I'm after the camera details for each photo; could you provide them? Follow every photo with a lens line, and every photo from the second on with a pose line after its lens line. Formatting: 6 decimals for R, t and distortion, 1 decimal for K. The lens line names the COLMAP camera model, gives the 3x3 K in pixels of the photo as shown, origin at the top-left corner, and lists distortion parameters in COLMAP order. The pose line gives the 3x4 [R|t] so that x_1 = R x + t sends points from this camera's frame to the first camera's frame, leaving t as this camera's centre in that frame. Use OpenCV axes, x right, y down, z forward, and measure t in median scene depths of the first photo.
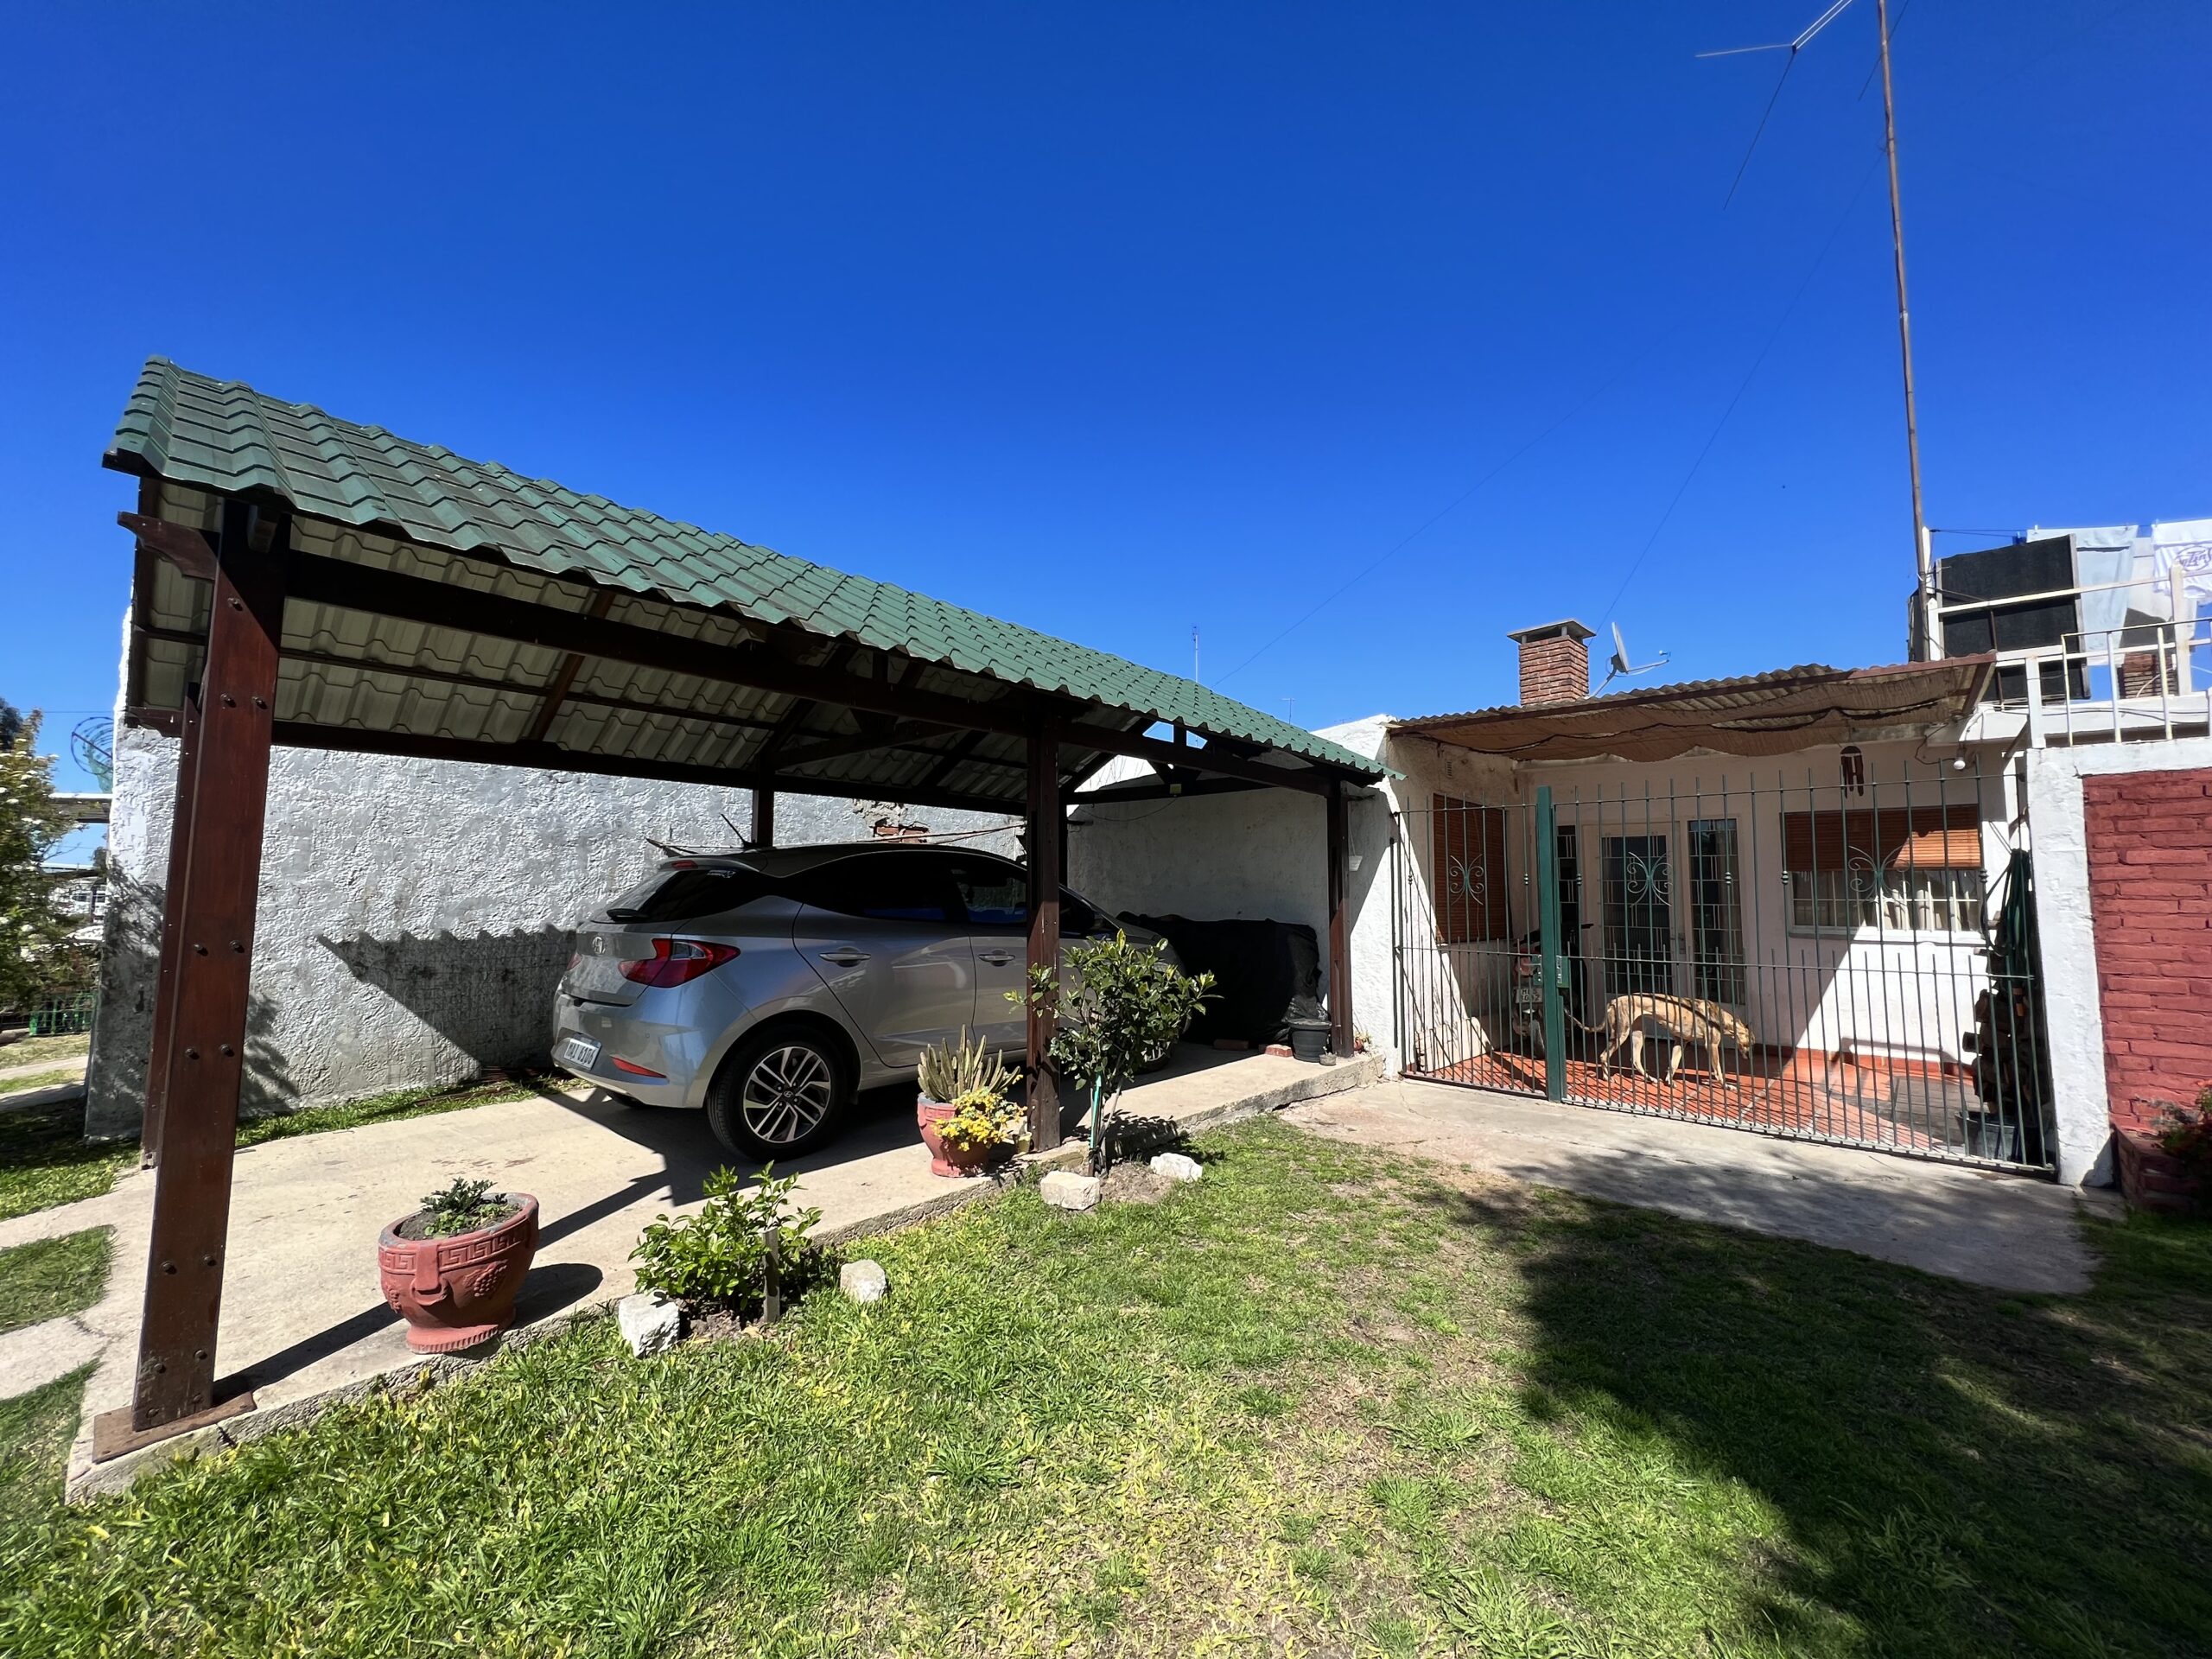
lens RADIAL K [[883.9, 0, 1099.8], [0, 883.9, 823.4], [0, 0, 1]] dist [-0.001582, 0.001035]
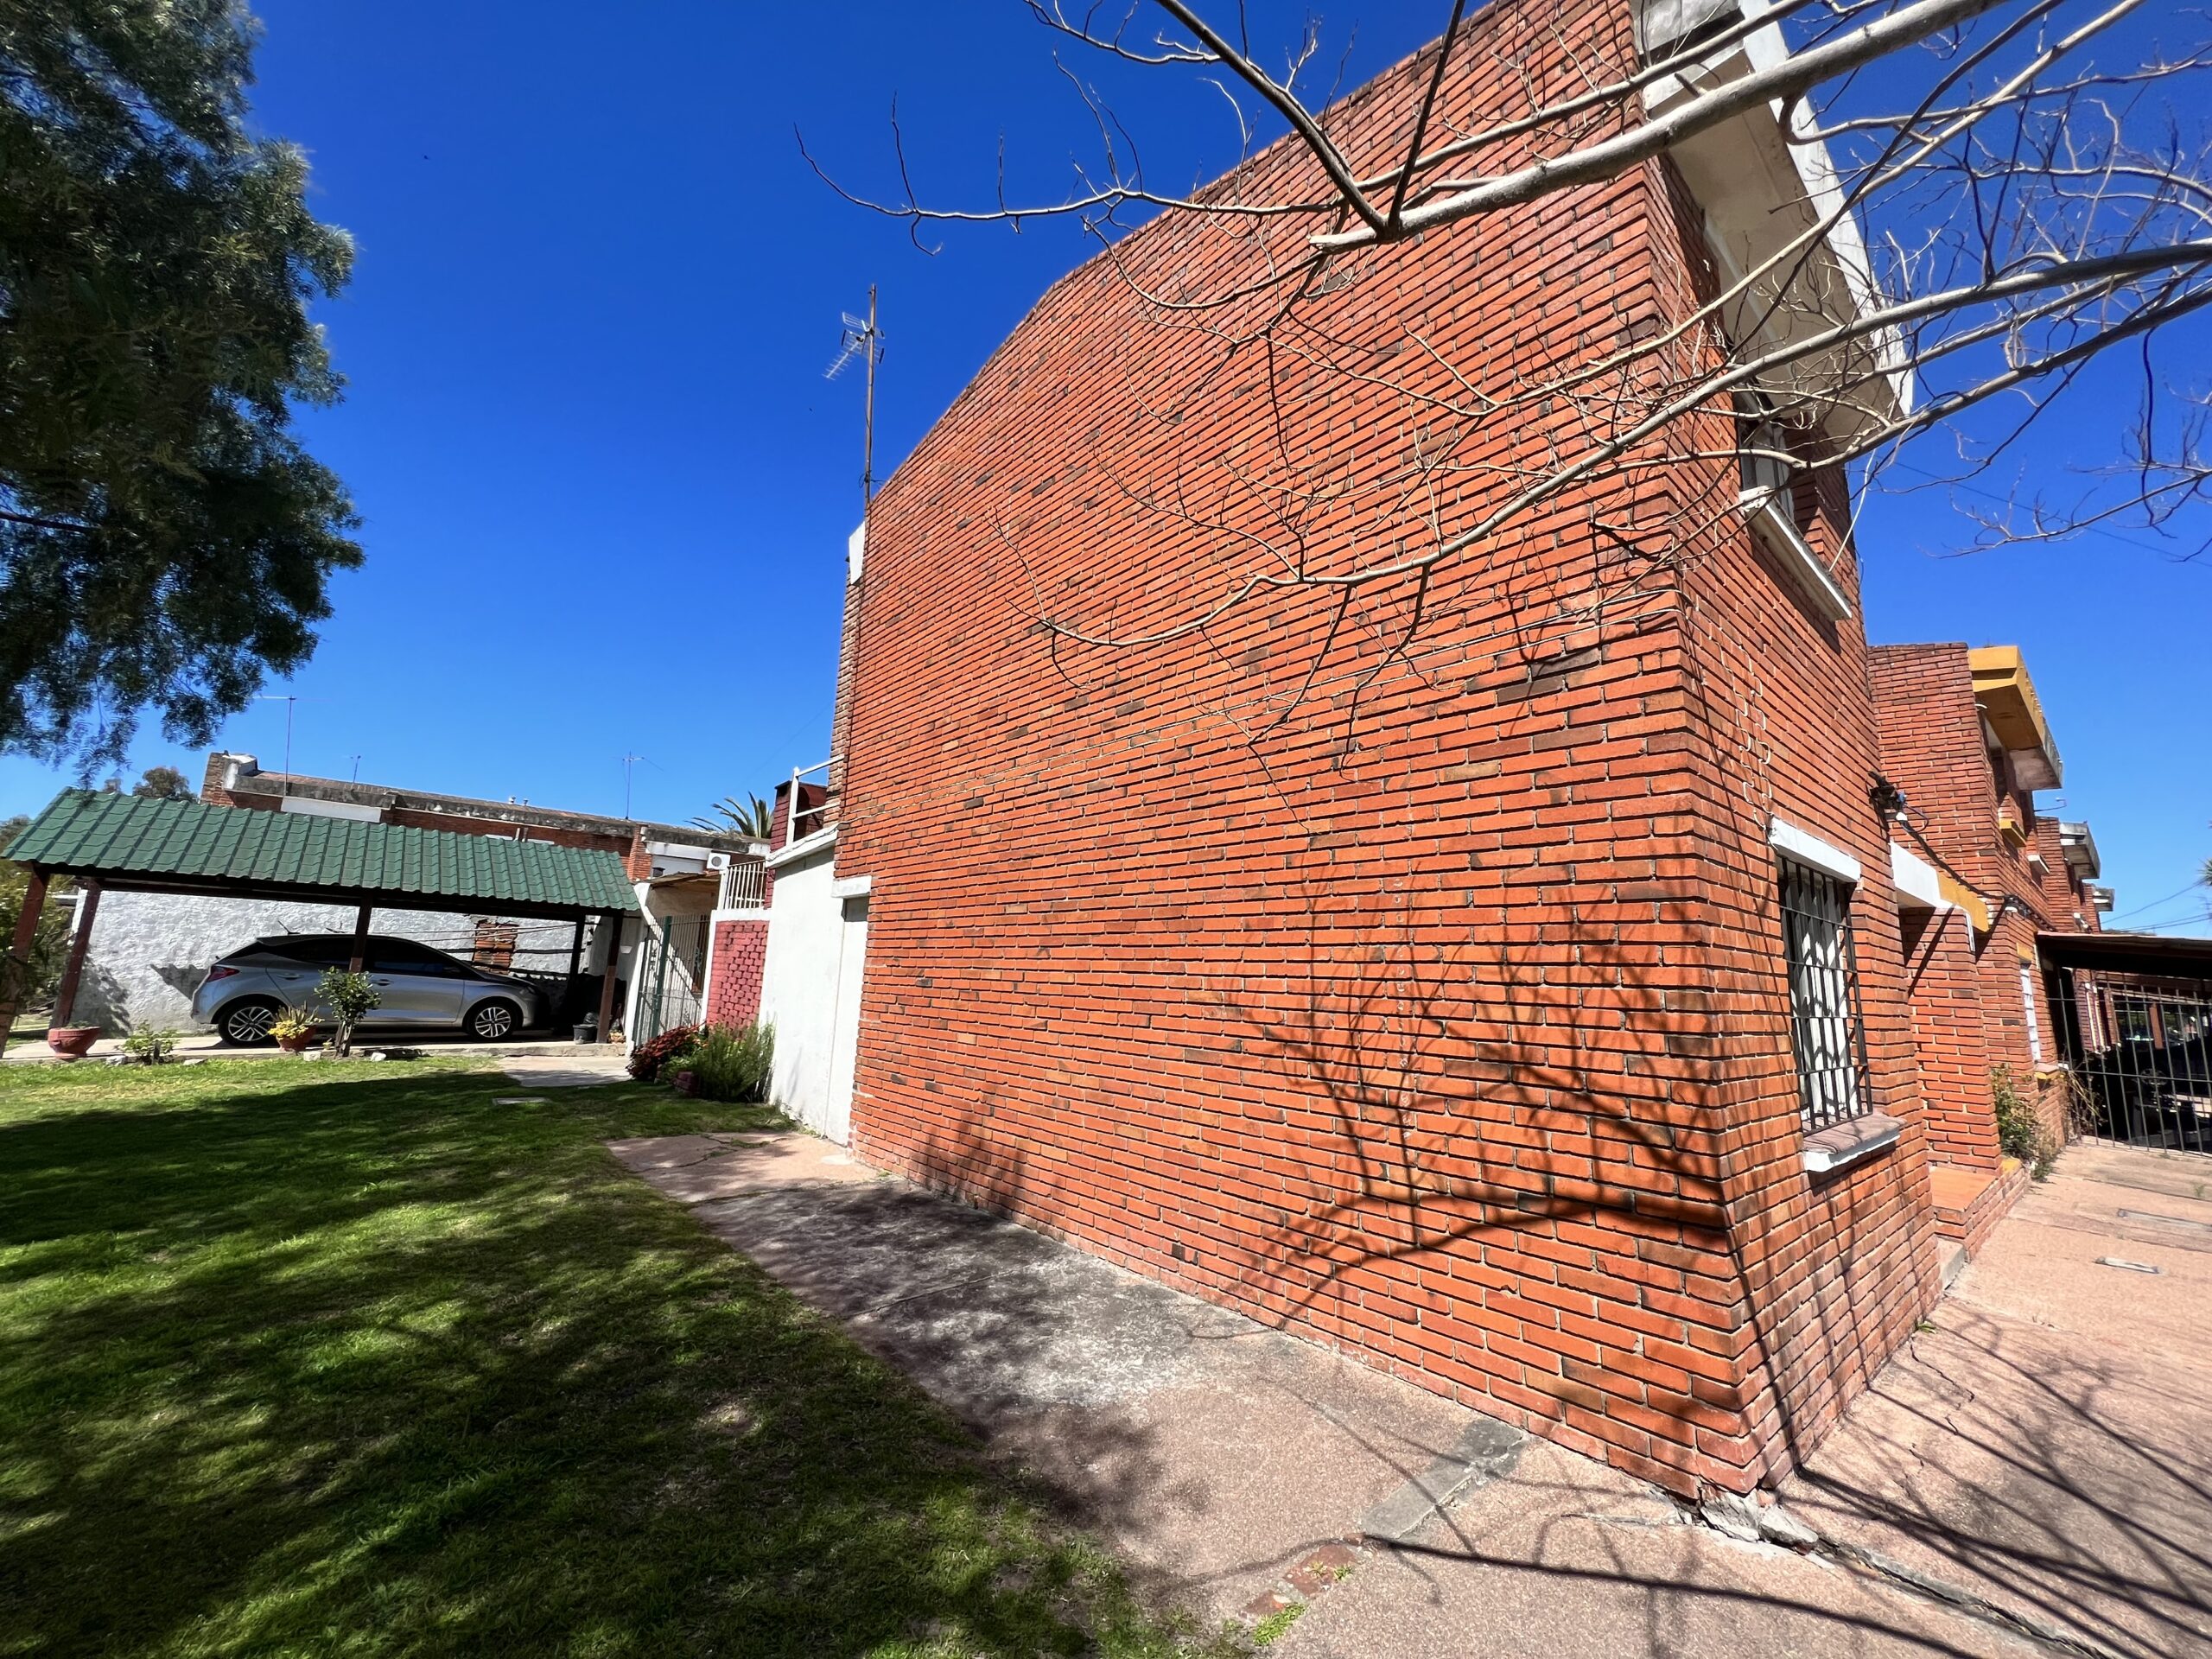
lens RADIAL K [[883.9, 0, 1099.1], [0, 883.9, 817.7], [0, 0, 1]] dist [-0.001582, 0.001035]
pose [[0.992757, 0.012463, -0.119488, 2.138604], [-0.024934, 0.994322, -0.103448, -0.097645], [0.117520, 0.105678, 0.987432, -1.230255]]
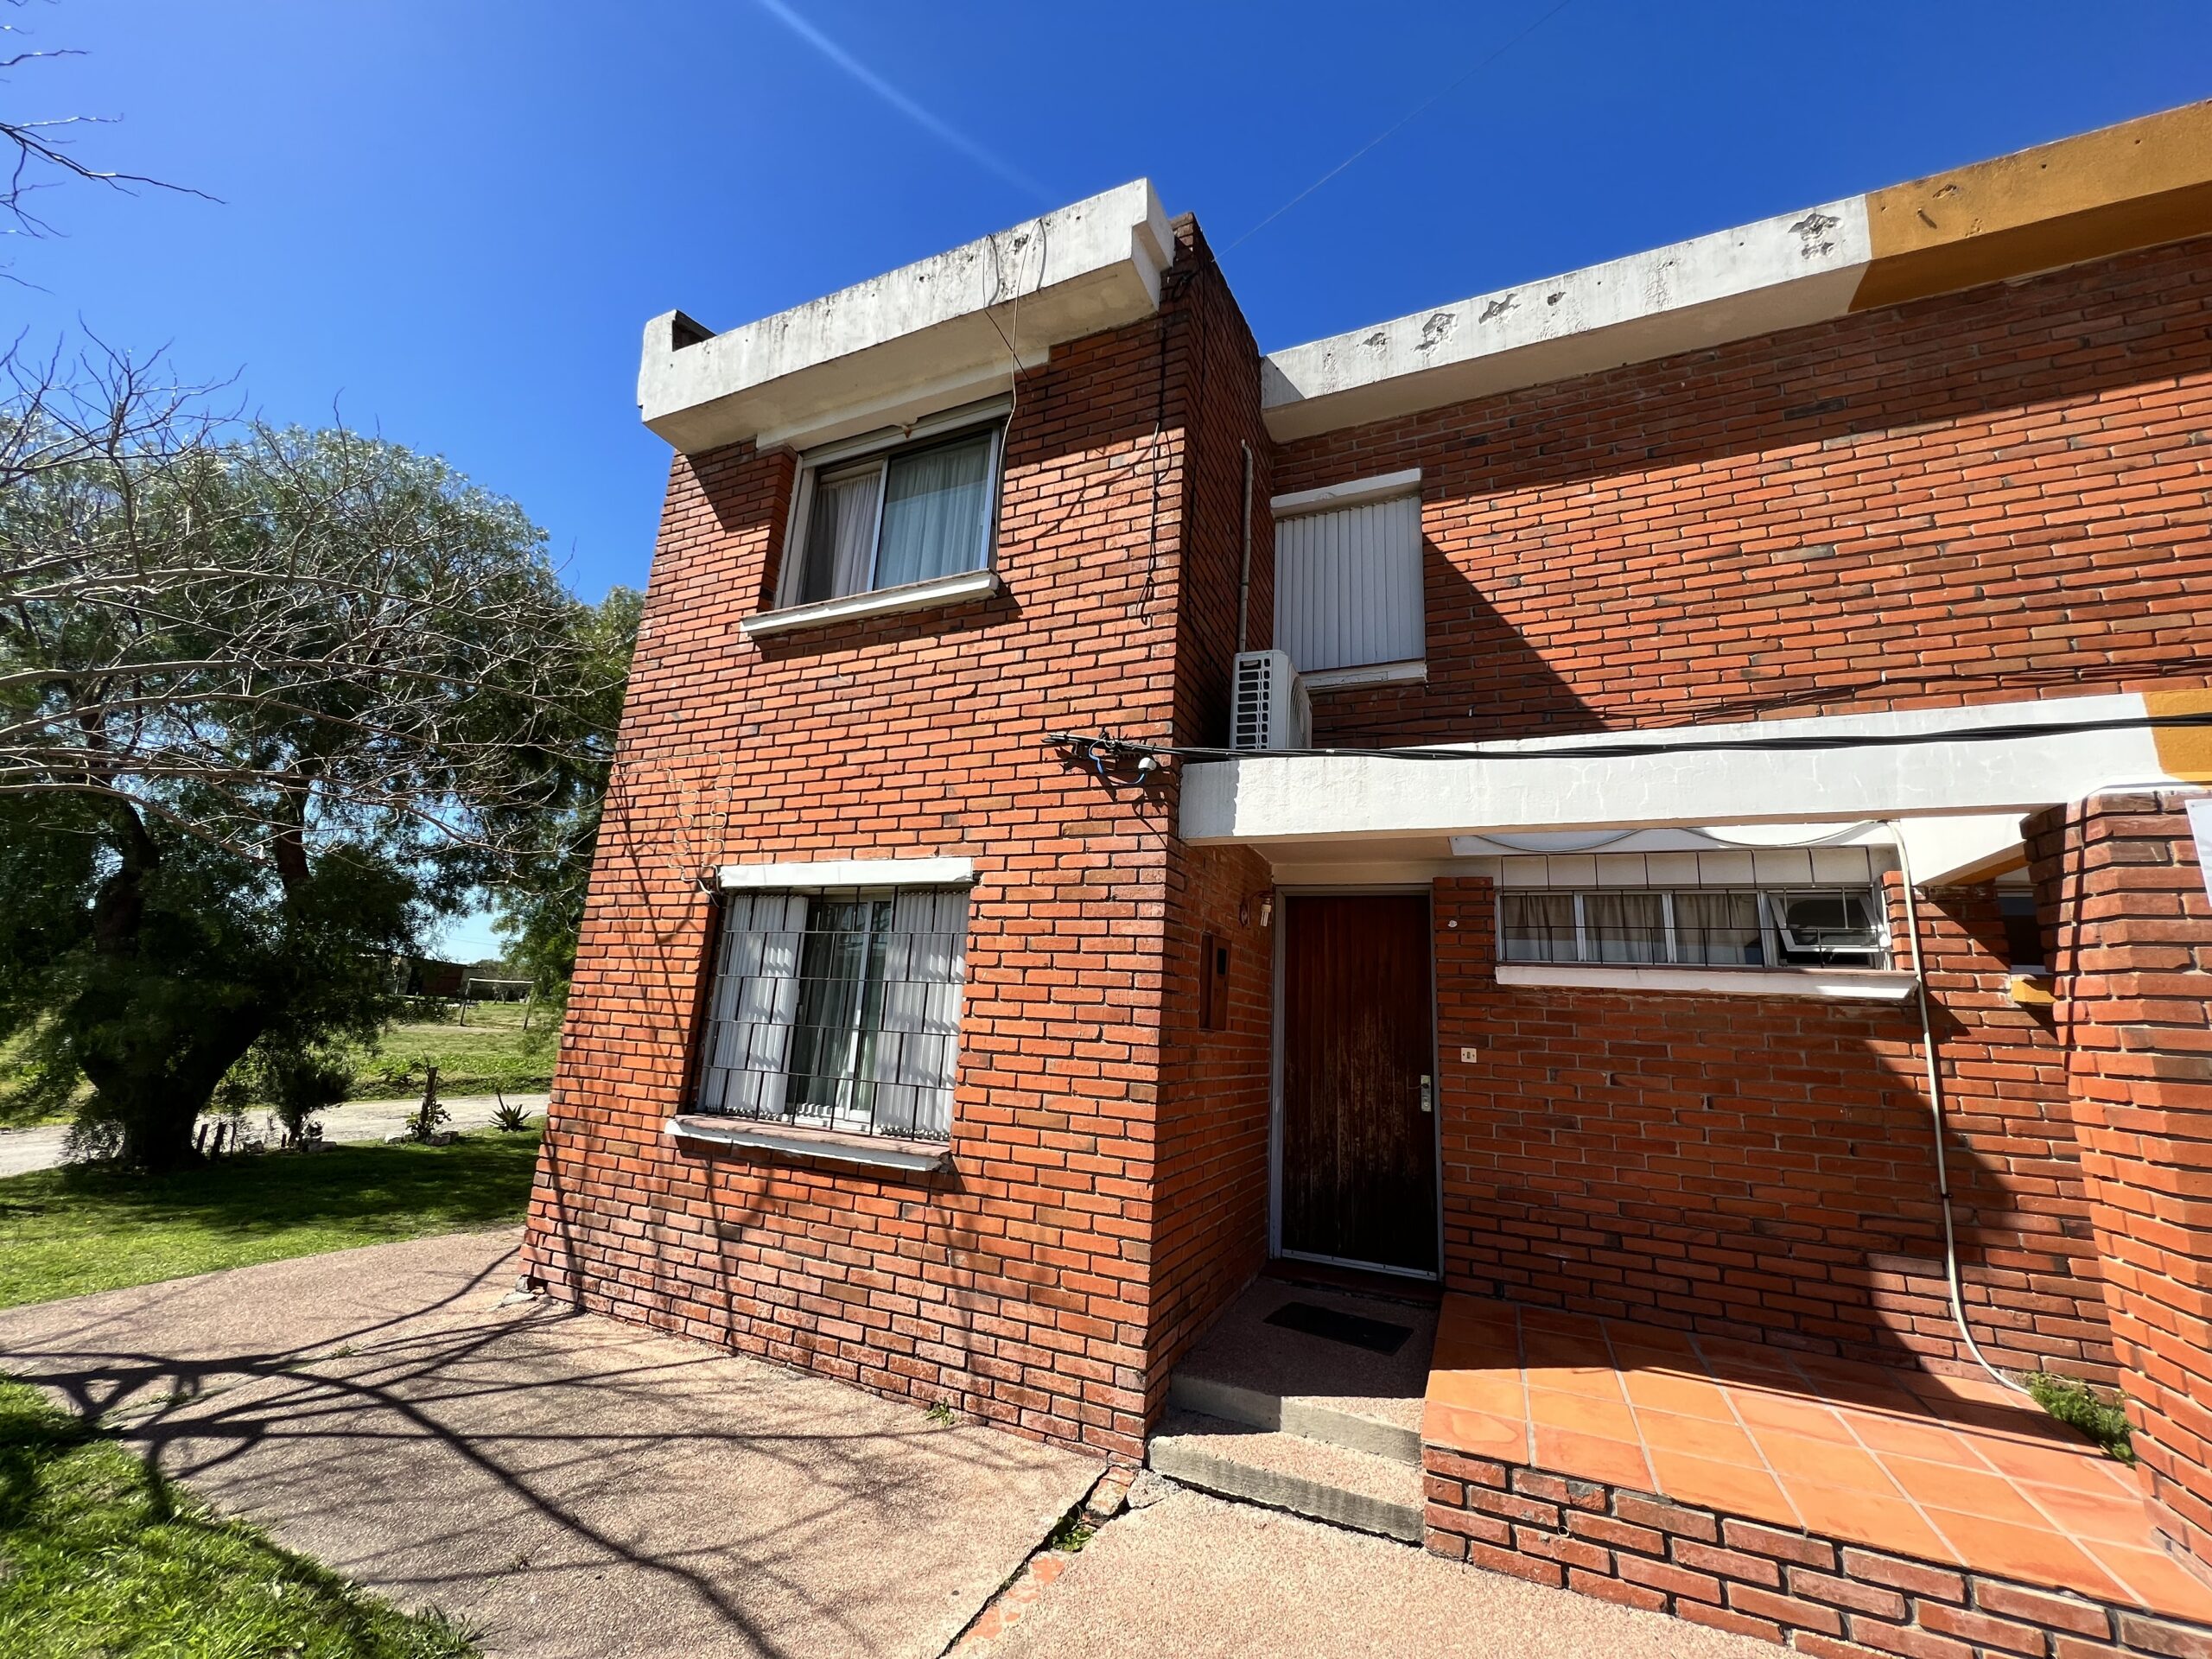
lens RADIAL K [[883.9, 0, 1107.0], [0, 883.9, 820.8], [0, 0, 1]] dist [-0.001582, 0.001035]
pose [[0.314839, -0.204071, -0.926947, 3.592726], [0.022290, 0.977933, -0.207725, -0.029032], [0.948883, 0.044738, 0.312440, -0.373229]]
